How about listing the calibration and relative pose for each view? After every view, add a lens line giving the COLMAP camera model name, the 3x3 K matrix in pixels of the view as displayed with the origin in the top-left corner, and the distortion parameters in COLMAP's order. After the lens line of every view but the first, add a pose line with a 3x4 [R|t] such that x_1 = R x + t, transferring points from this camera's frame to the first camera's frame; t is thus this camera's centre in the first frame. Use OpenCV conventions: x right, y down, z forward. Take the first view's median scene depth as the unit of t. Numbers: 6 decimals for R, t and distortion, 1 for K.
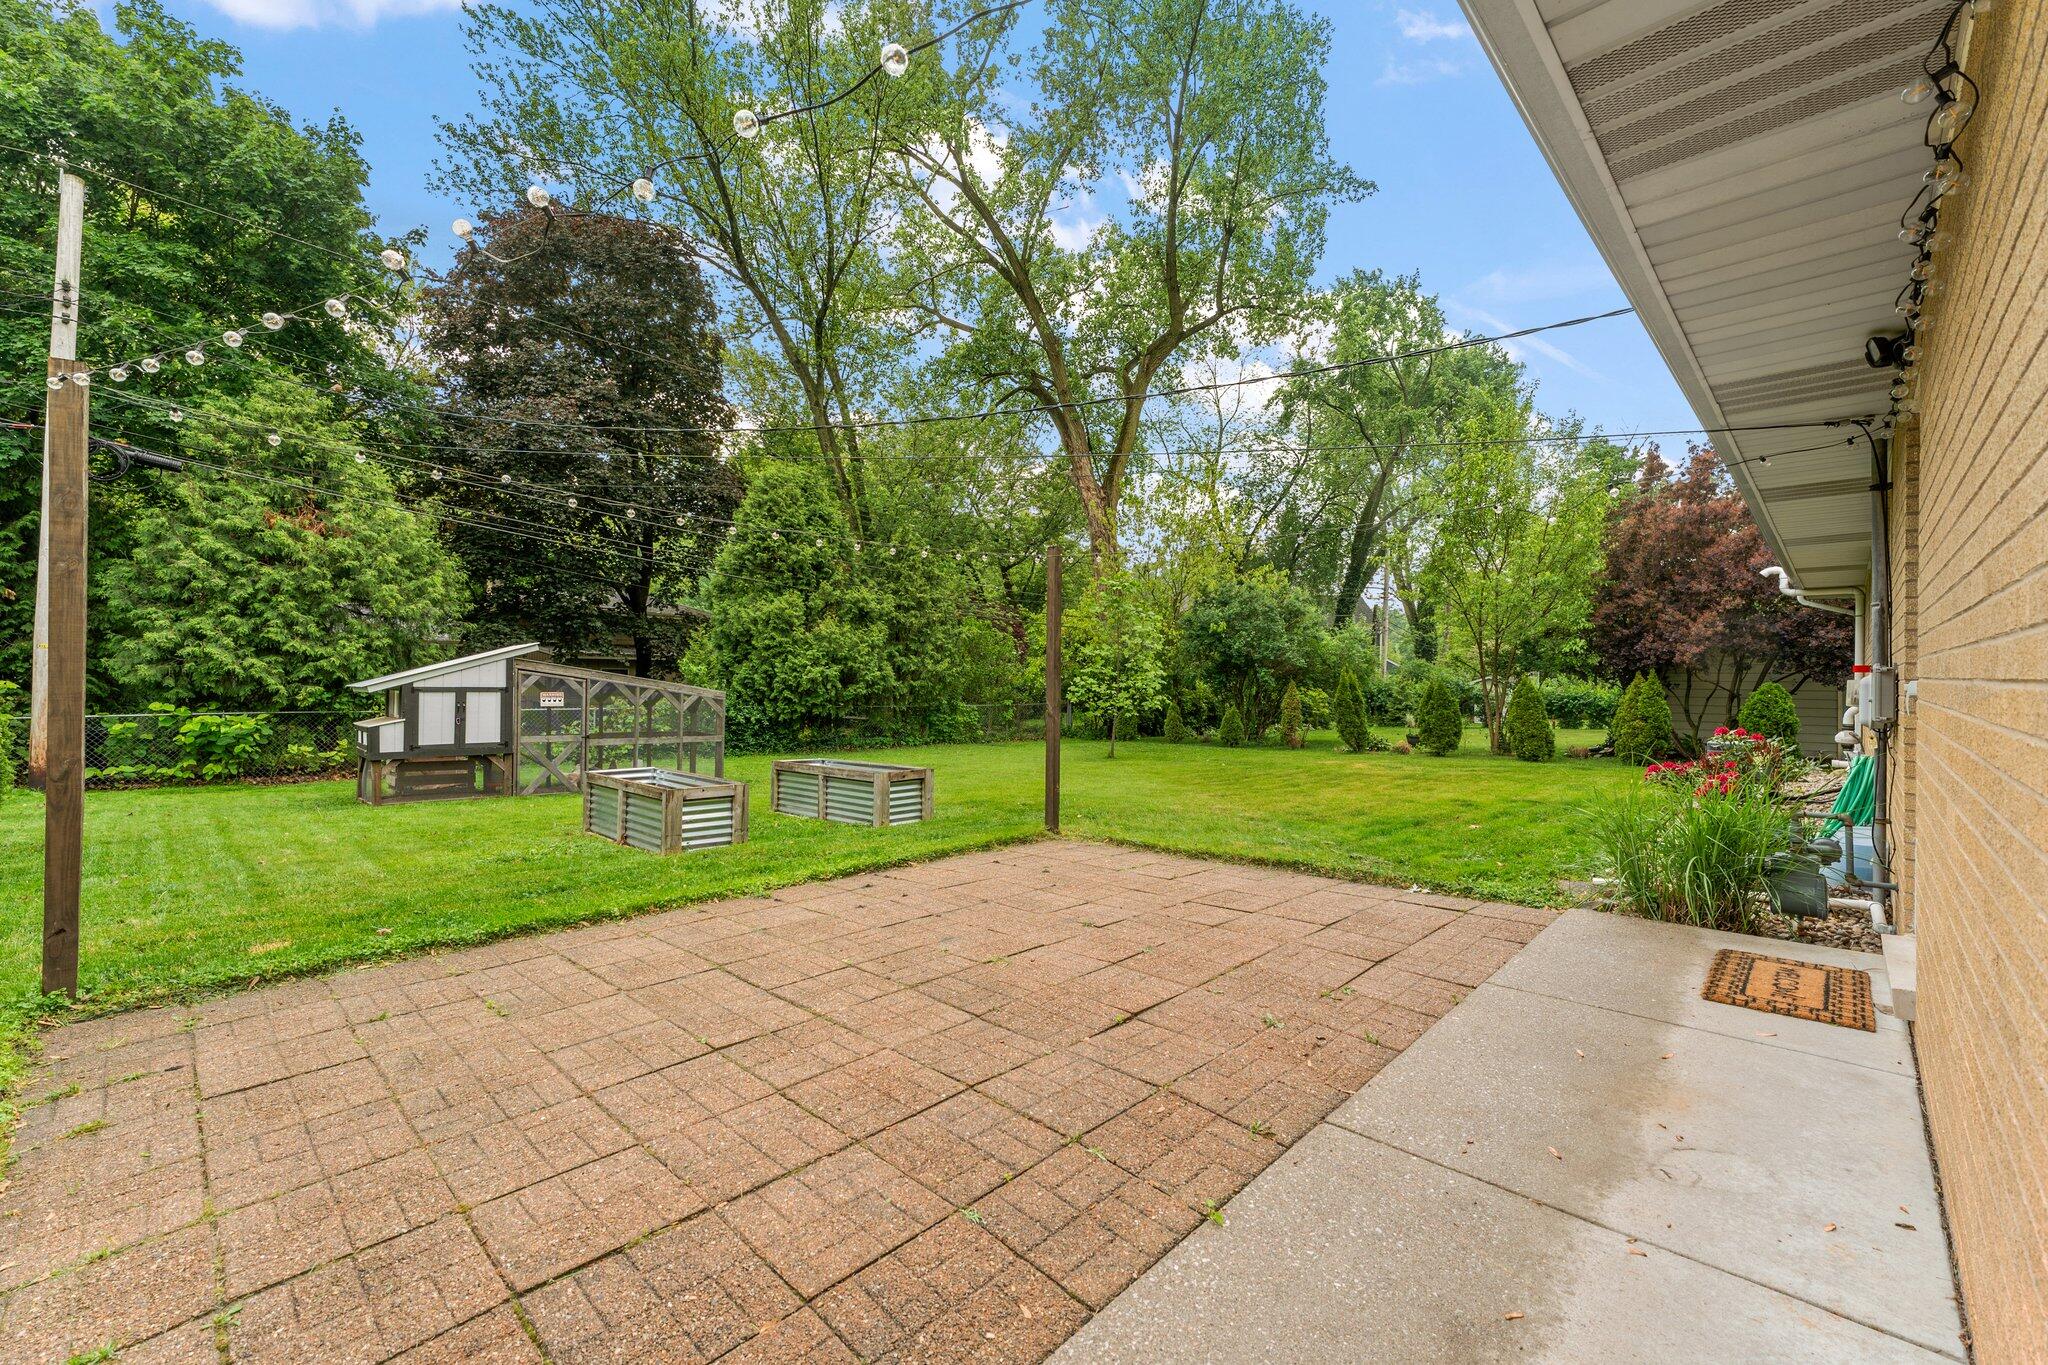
lens RADIAL K [[826.7, 0, 1018.0], [0, 826.7, 662.6], [0, 0, 1]] dist [-0.000650, 0.000313]
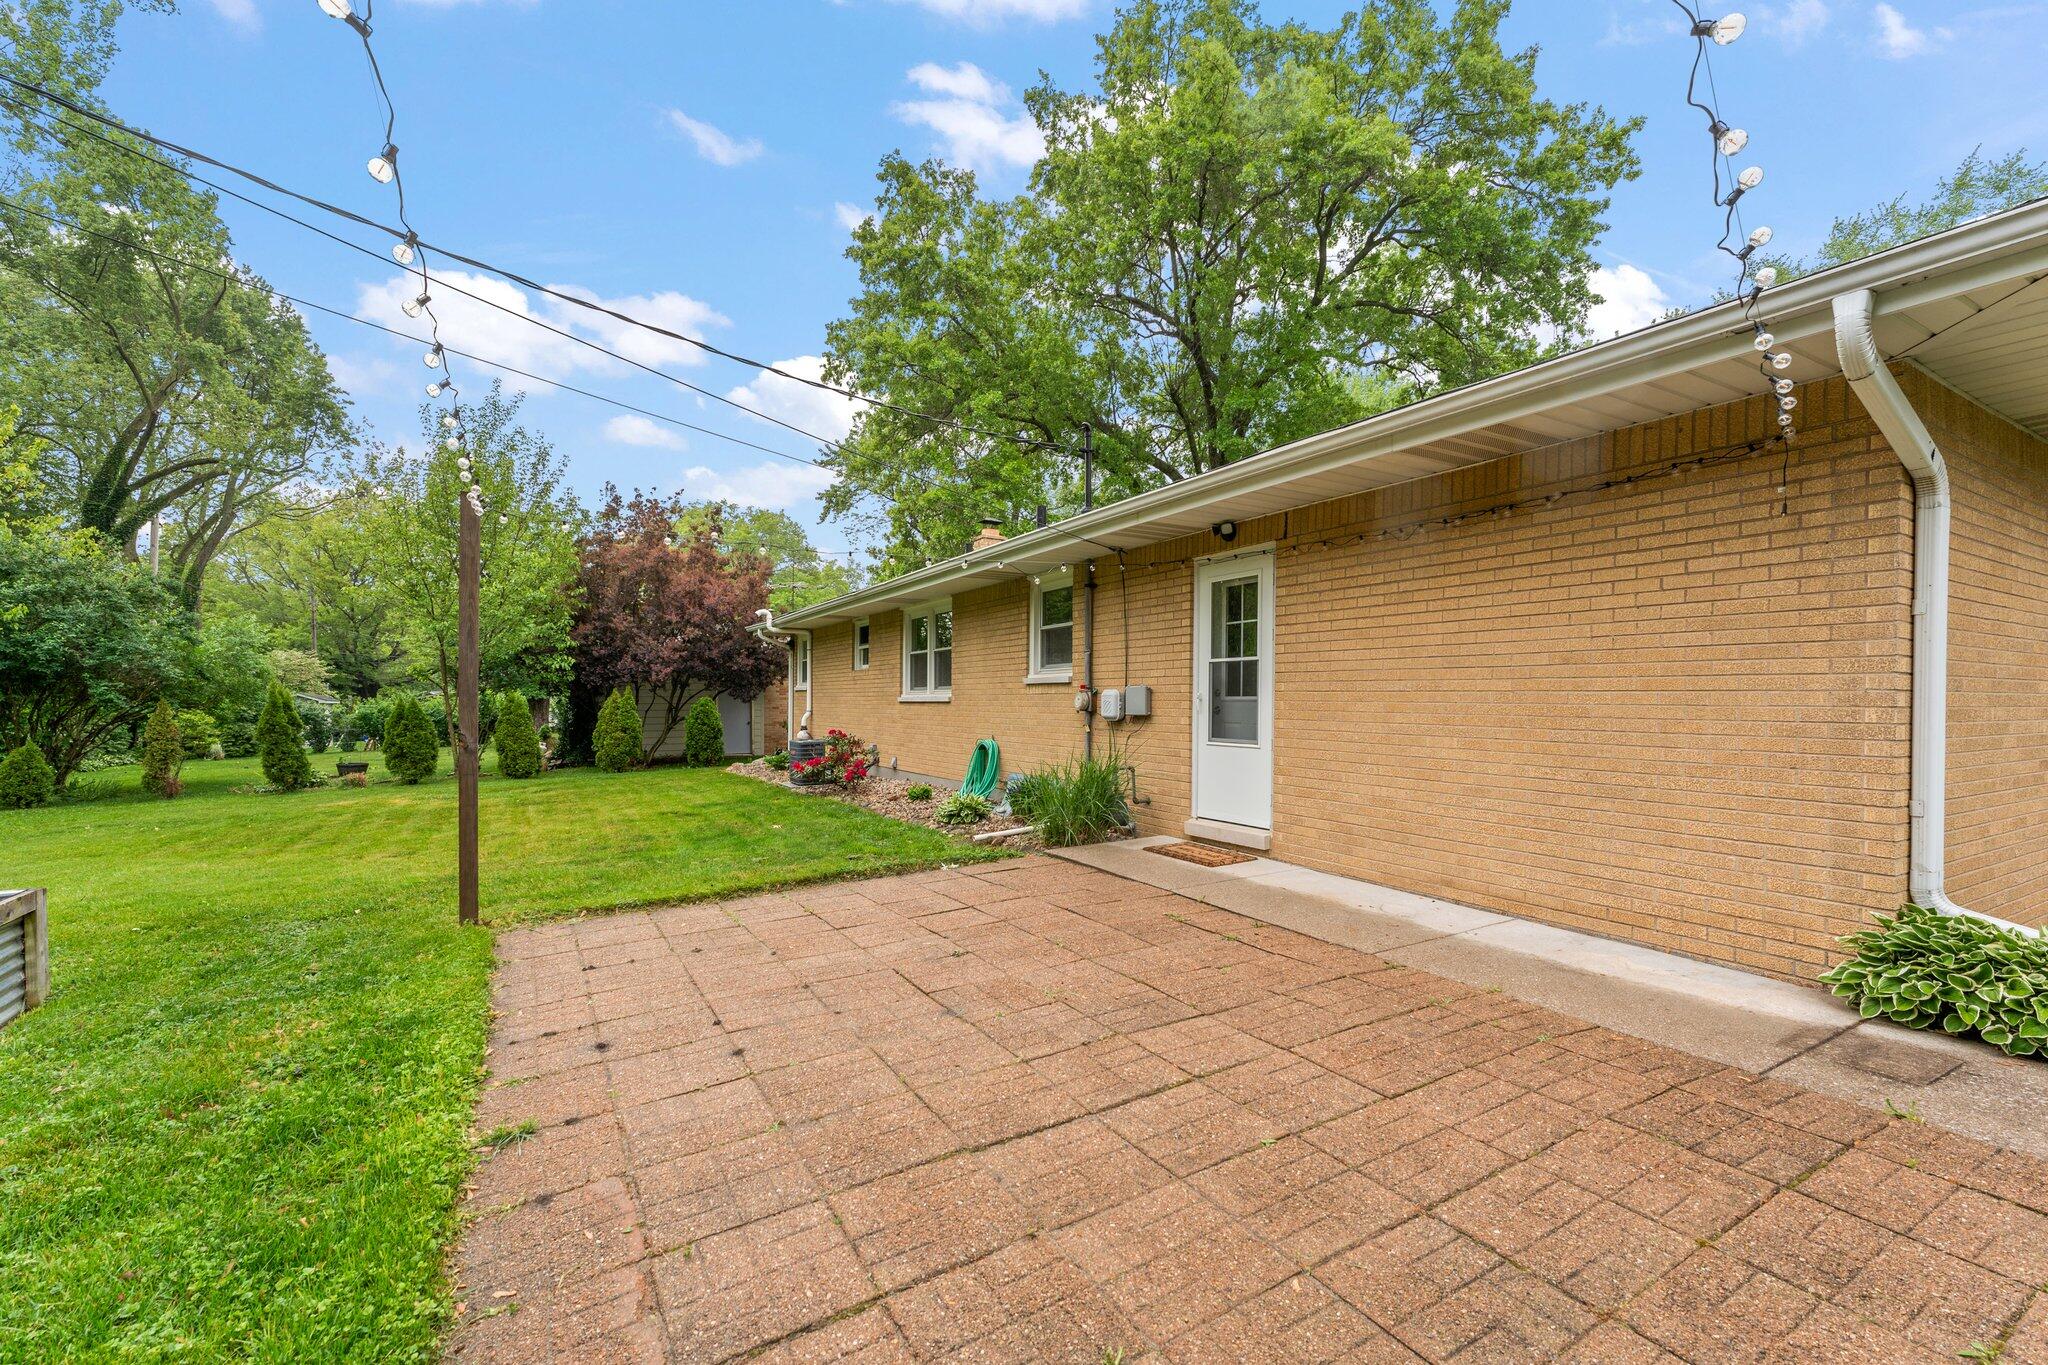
lens RADIAL K [[844.9, 0, 1021.5], [0, 844.9, 690.8], [0, 0, 1]] dist [-0.000777, 0.000138]
pose [[0.286975, 0.000096, 0.957938, -0.763841], [-0.013662, 0.999899, 0.003992, 0.011372], [-0.957841, -0.014233, 0.286947, 0.617710]]
